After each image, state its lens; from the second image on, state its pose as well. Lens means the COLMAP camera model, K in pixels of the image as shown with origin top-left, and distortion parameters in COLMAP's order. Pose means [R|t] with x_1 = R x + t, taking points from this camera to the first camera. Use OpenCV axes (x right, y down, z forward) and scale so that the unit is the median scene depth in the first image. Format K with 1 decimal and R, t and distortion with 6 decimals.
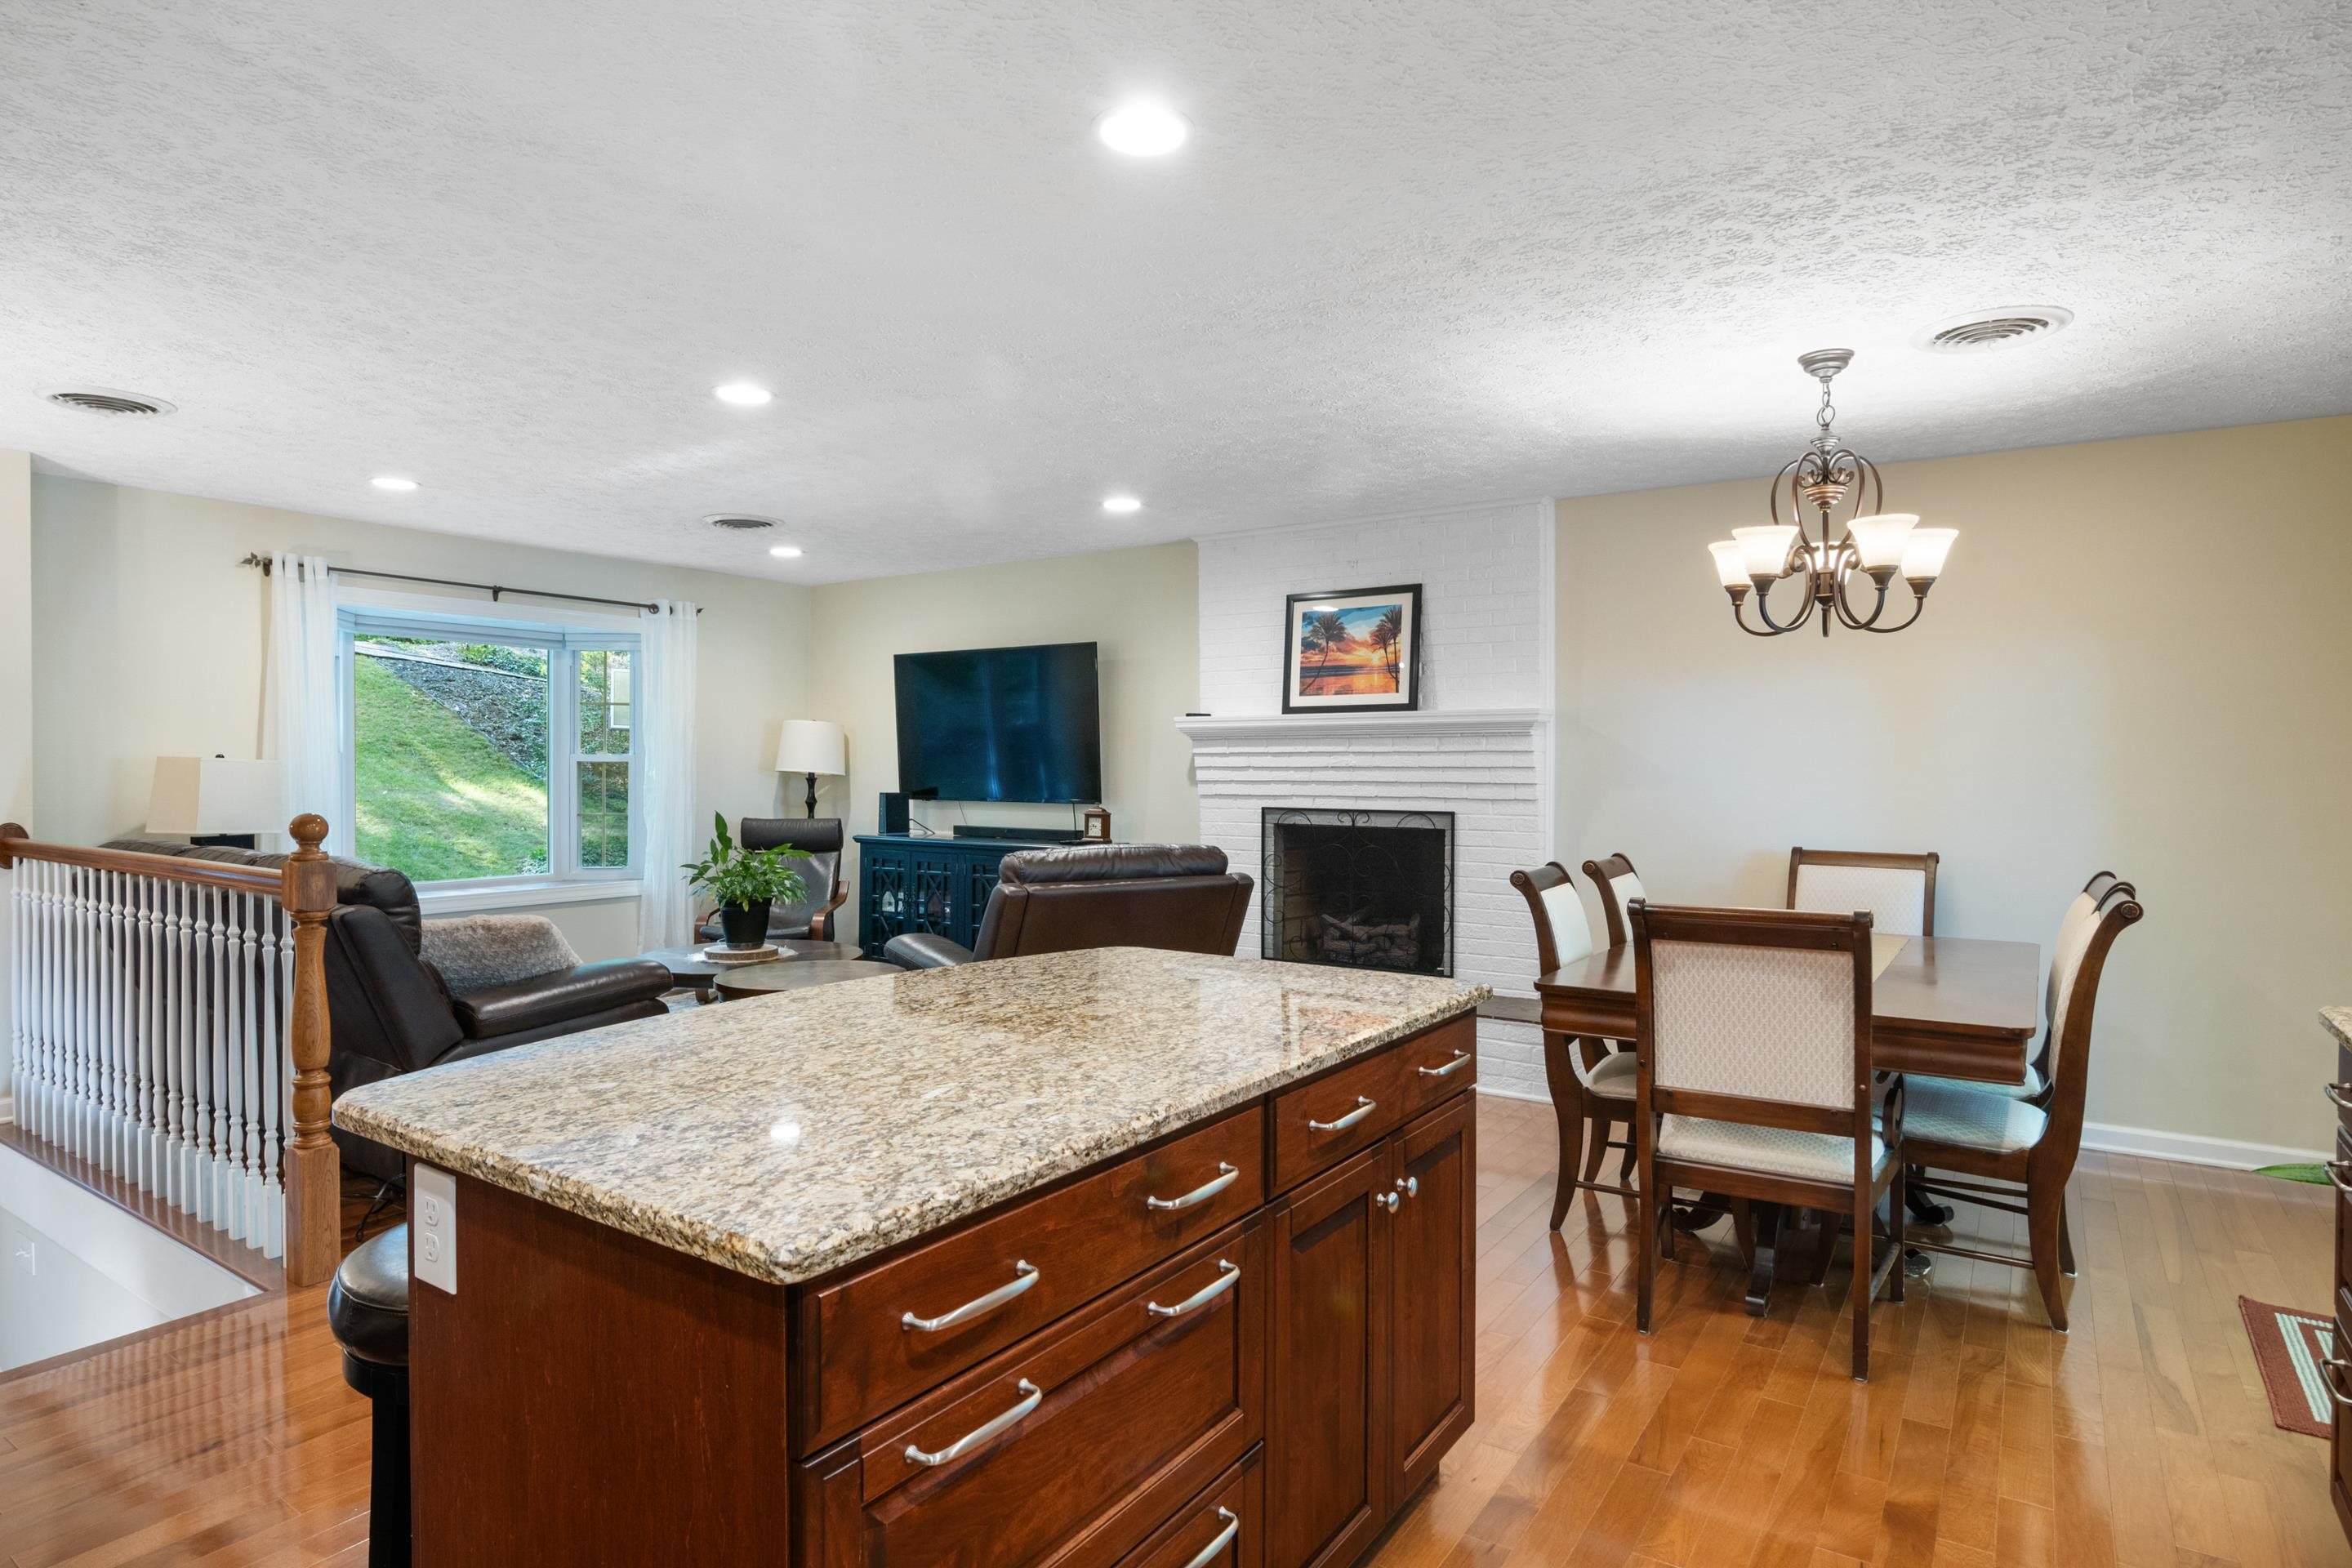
lens RADIAL K [[1330.0, 0, 1160.5], [0, 1330.0, 786.3], [0, 0, 1]] dist [0.000037, -0.001234]
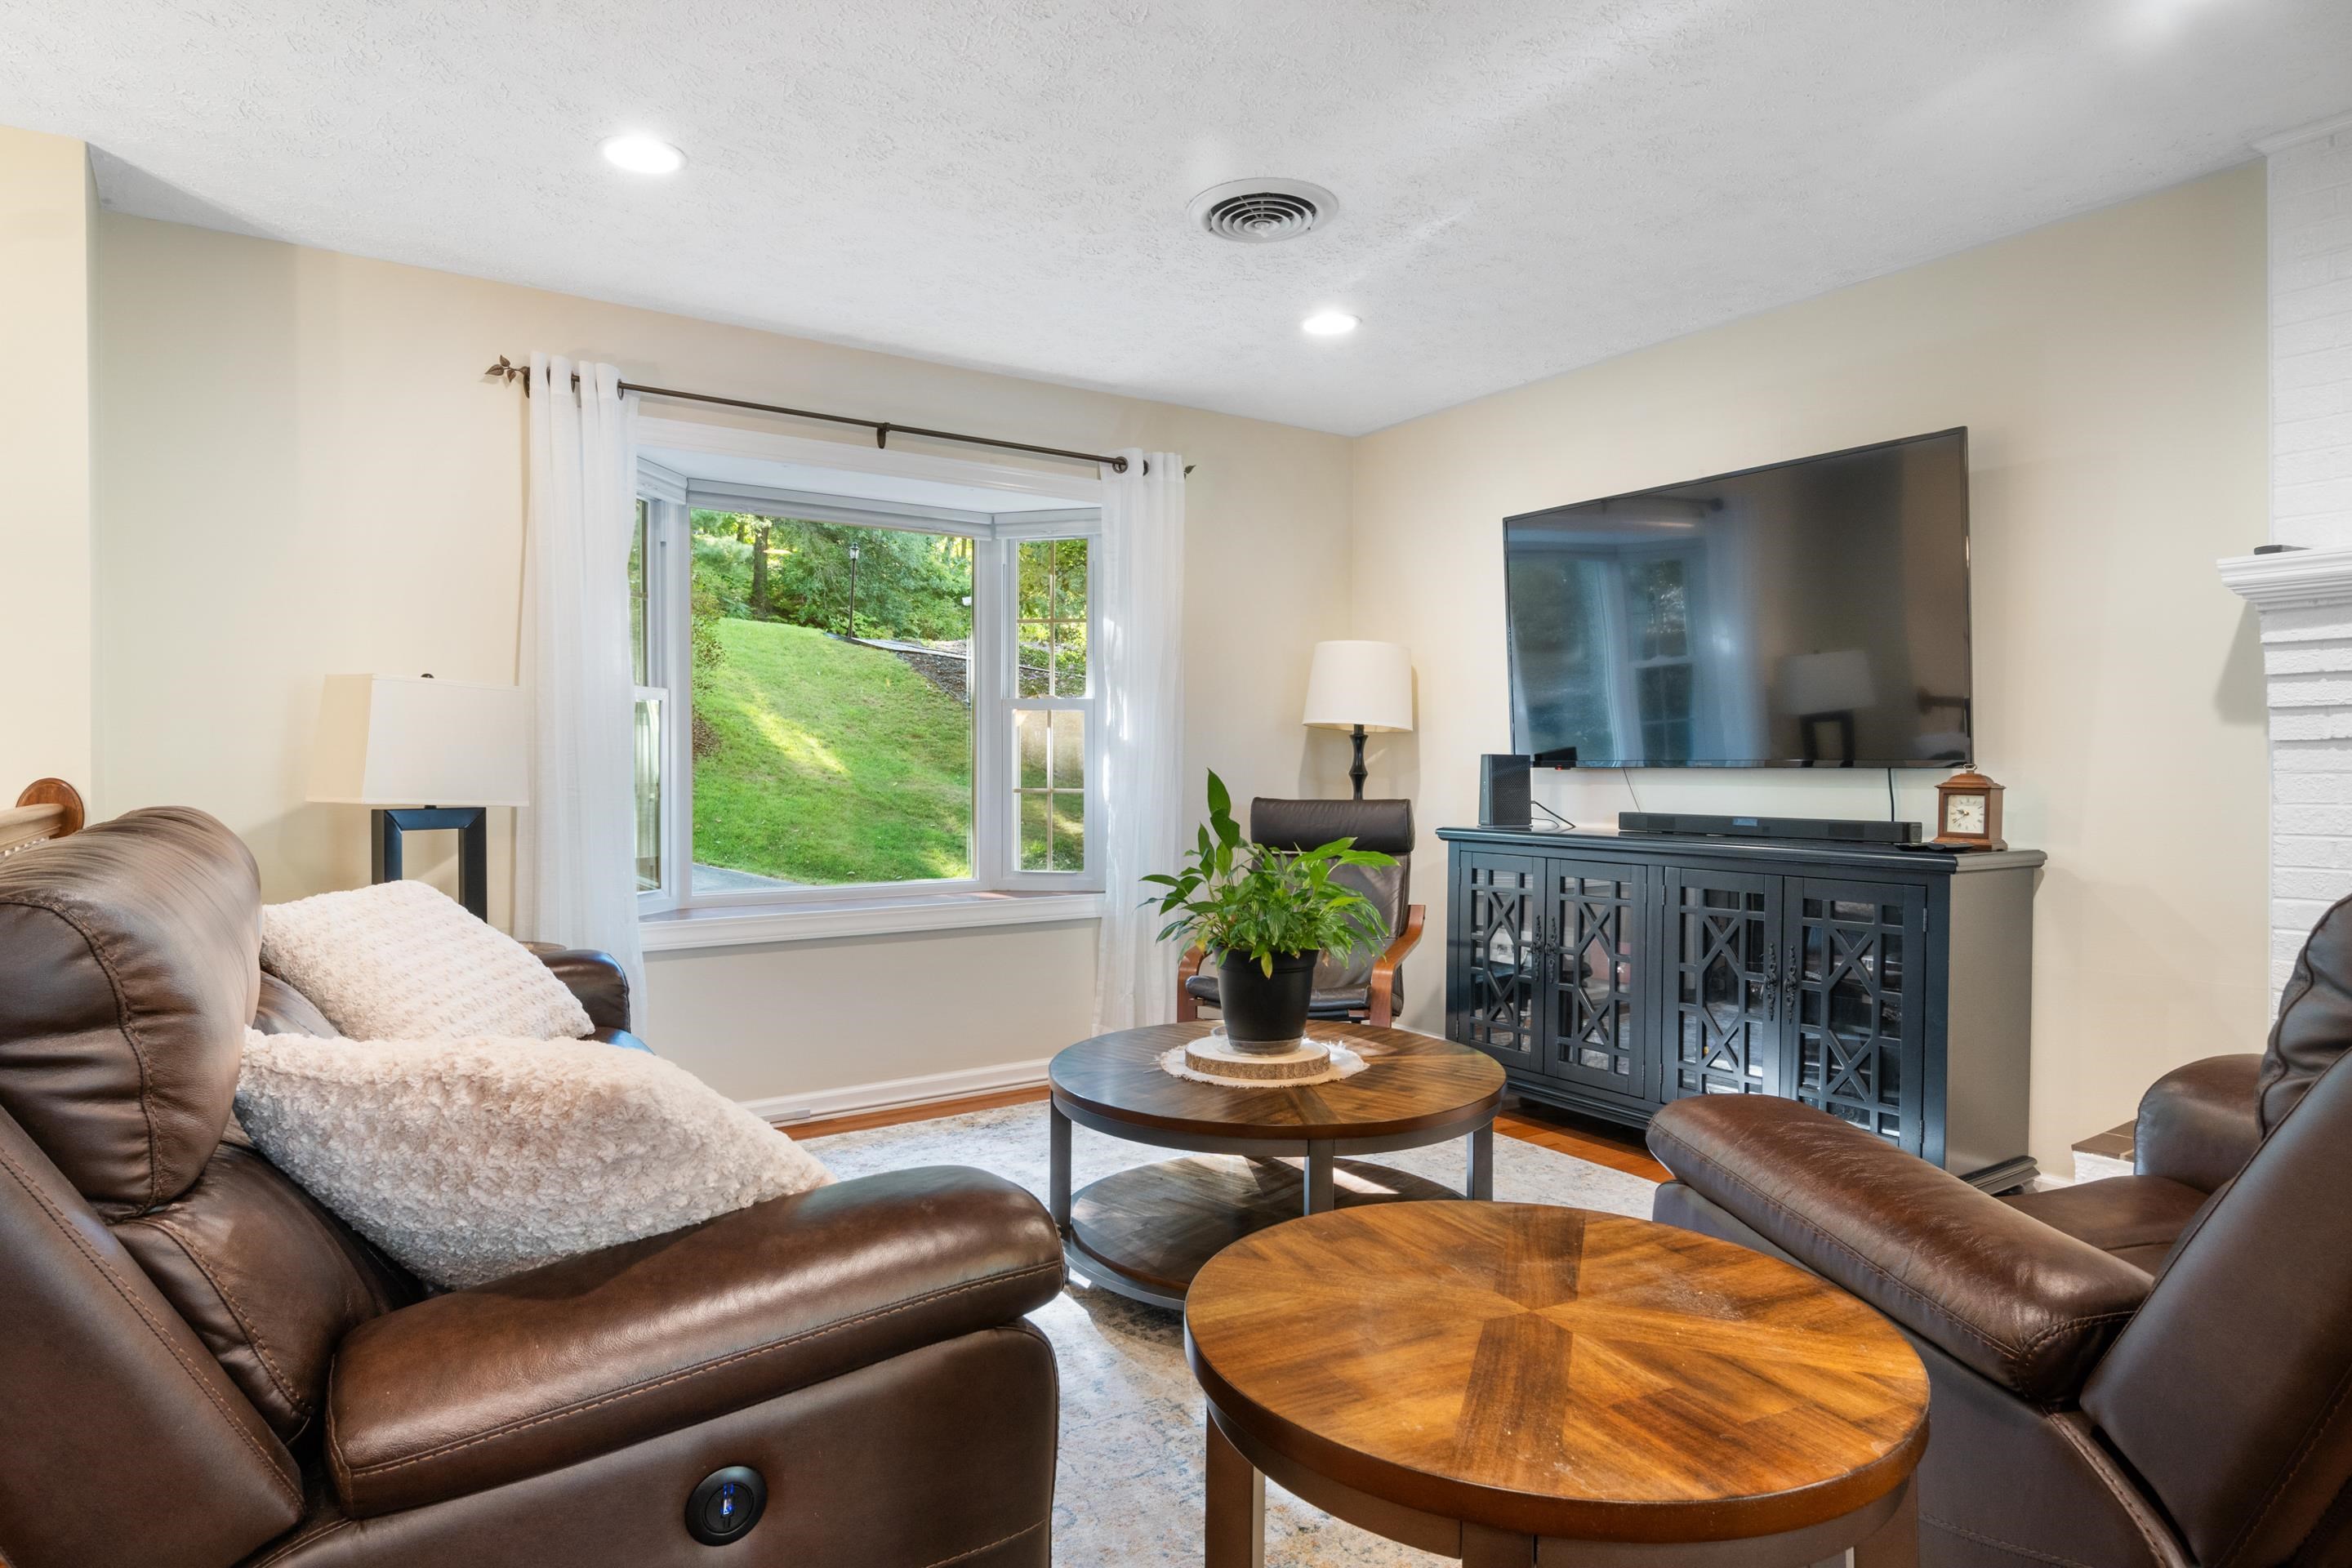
lens RADIAL K [[1330.0, 0, 1139.2], [0, 1330.0, 796.4], [0, 0, 1]] dist [0.000037, -0.001234]
pose [[0.927898, 0.003583, -0.372816, -0.137211], [-0.001595, 0.999983, 0.005641, 0.020565], [0.372830, -0.004639, 0.927888, 0.419559]]
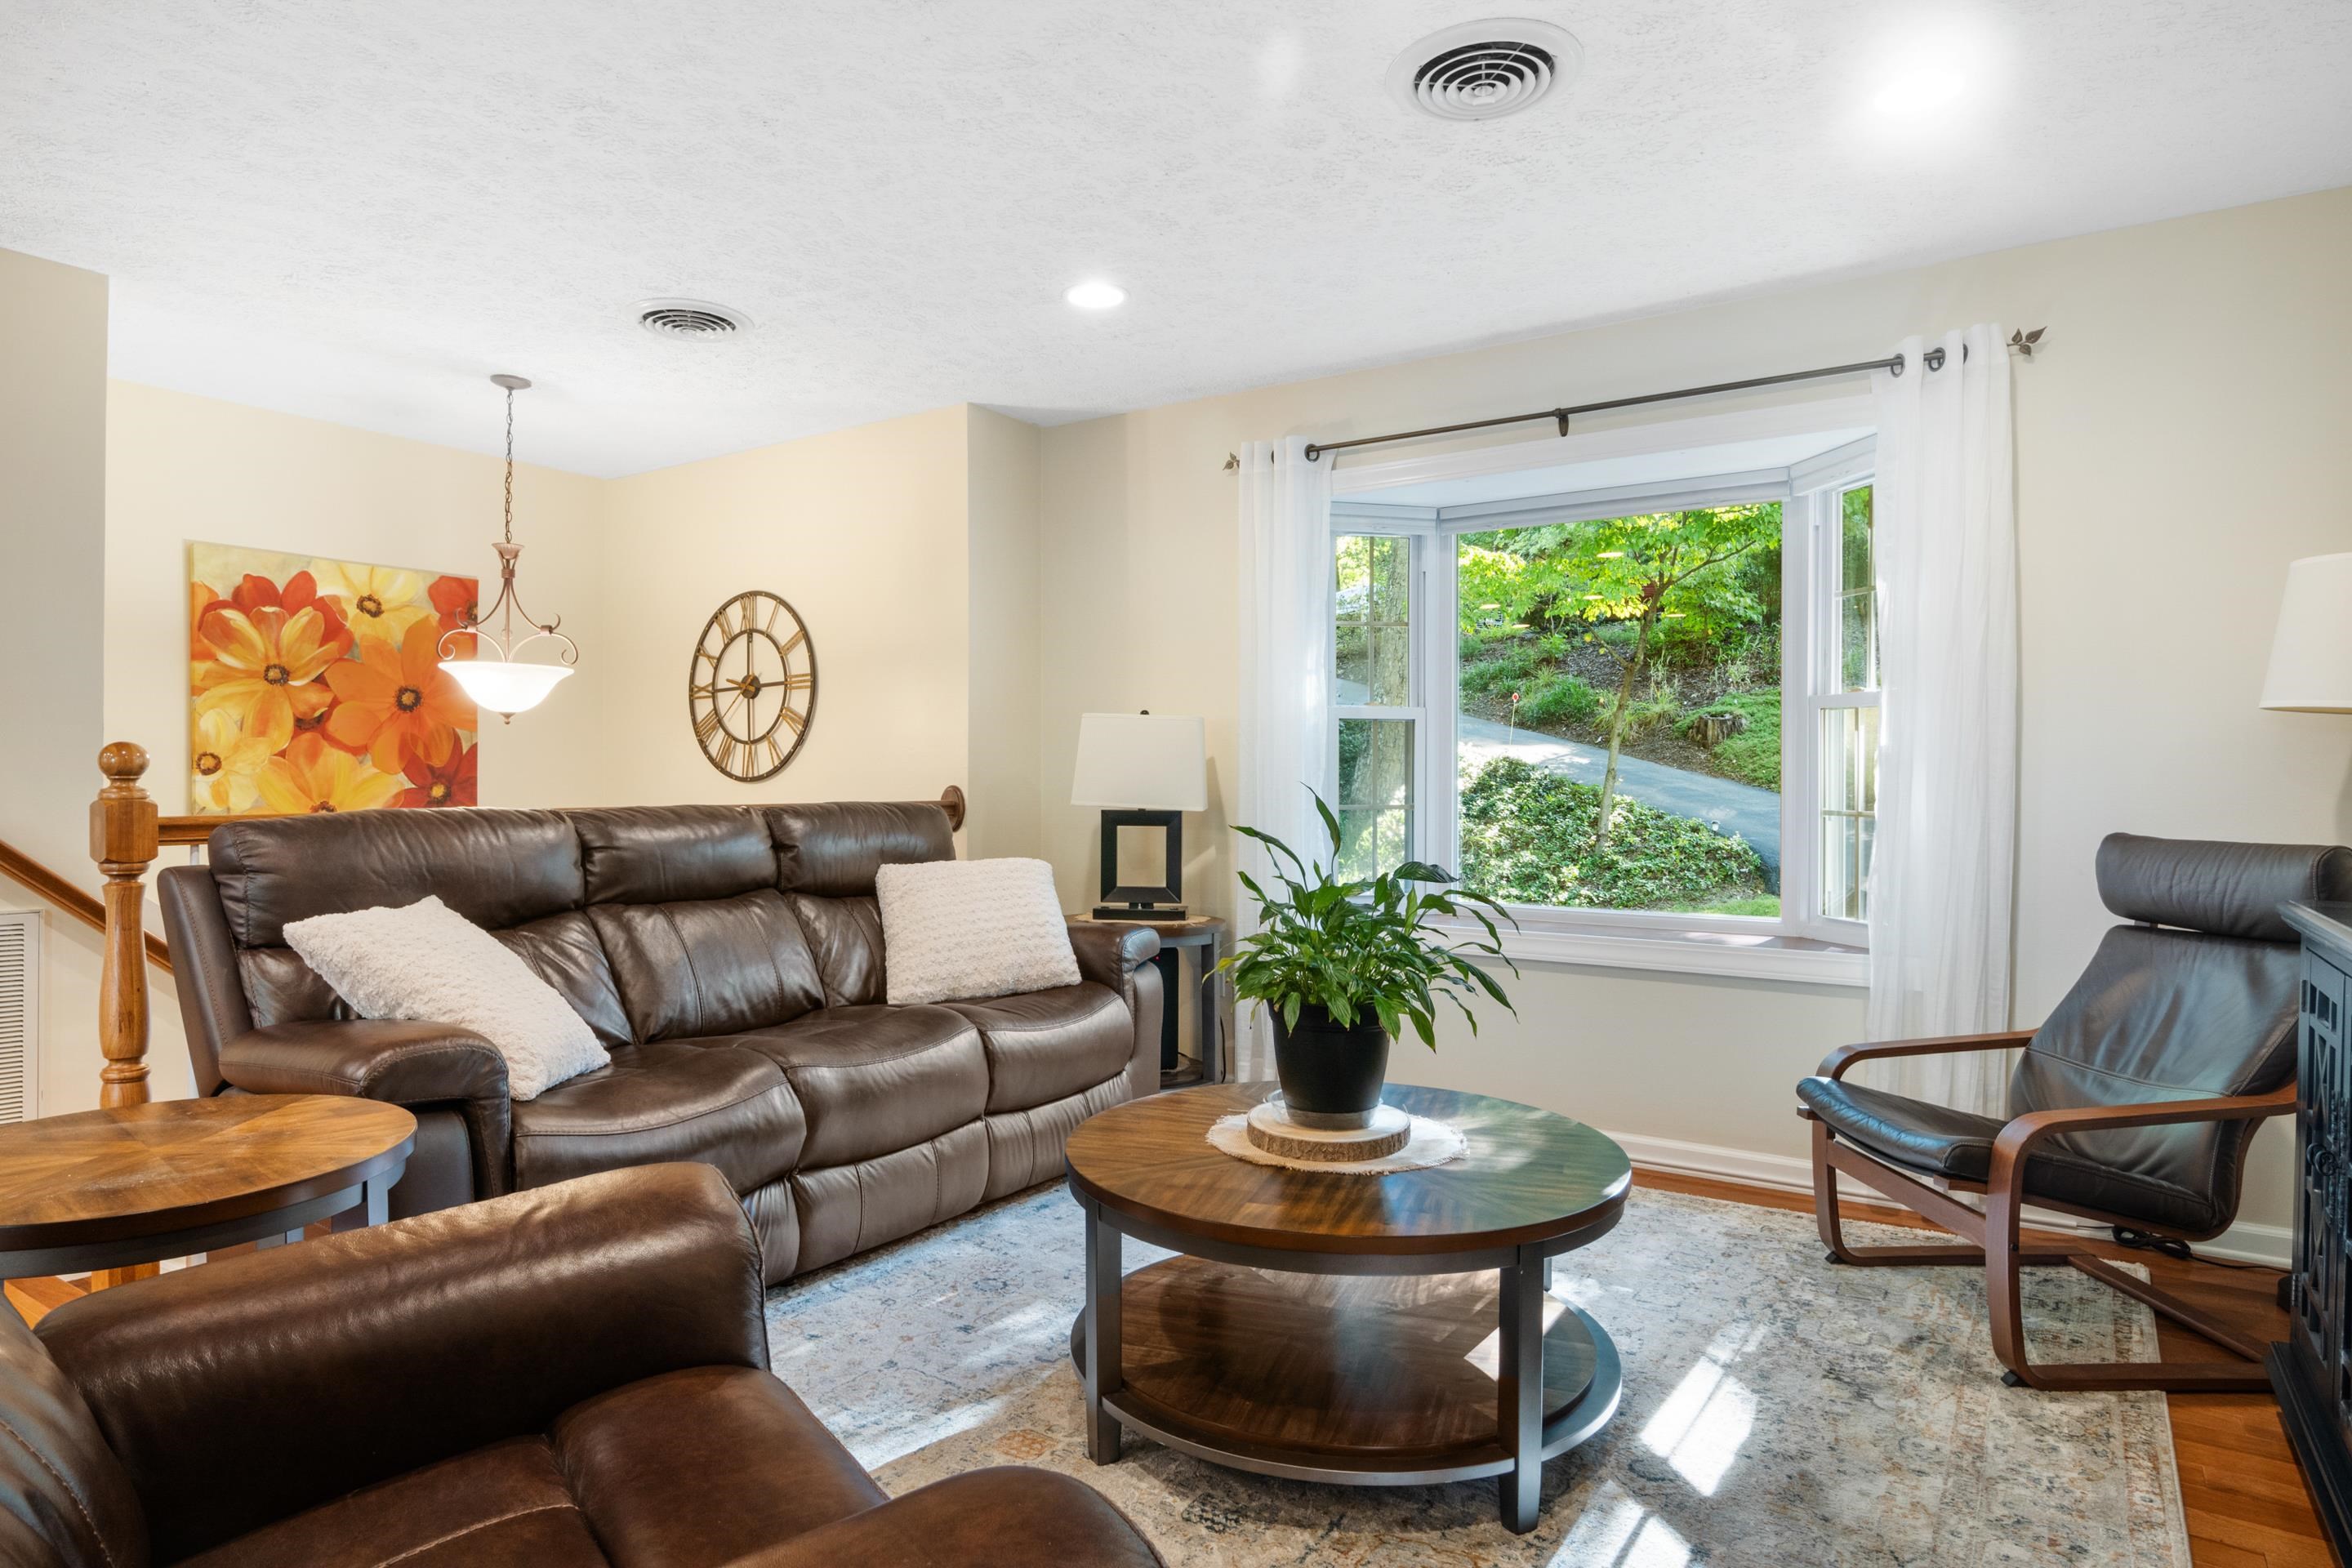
lens RADIAL K [[1330.0, 0, 1176.6], [0, 1330.0, 778.9], [0, 0, 1]] dist [0.000037, -0.001234]
pose [[0.020810, -0.008737, -0.999745, 0.072961], [-0.017362, 0.999808, -0.009099, 0.018177], [0.999633, 0.017547, 0.020654, 0.750681]]
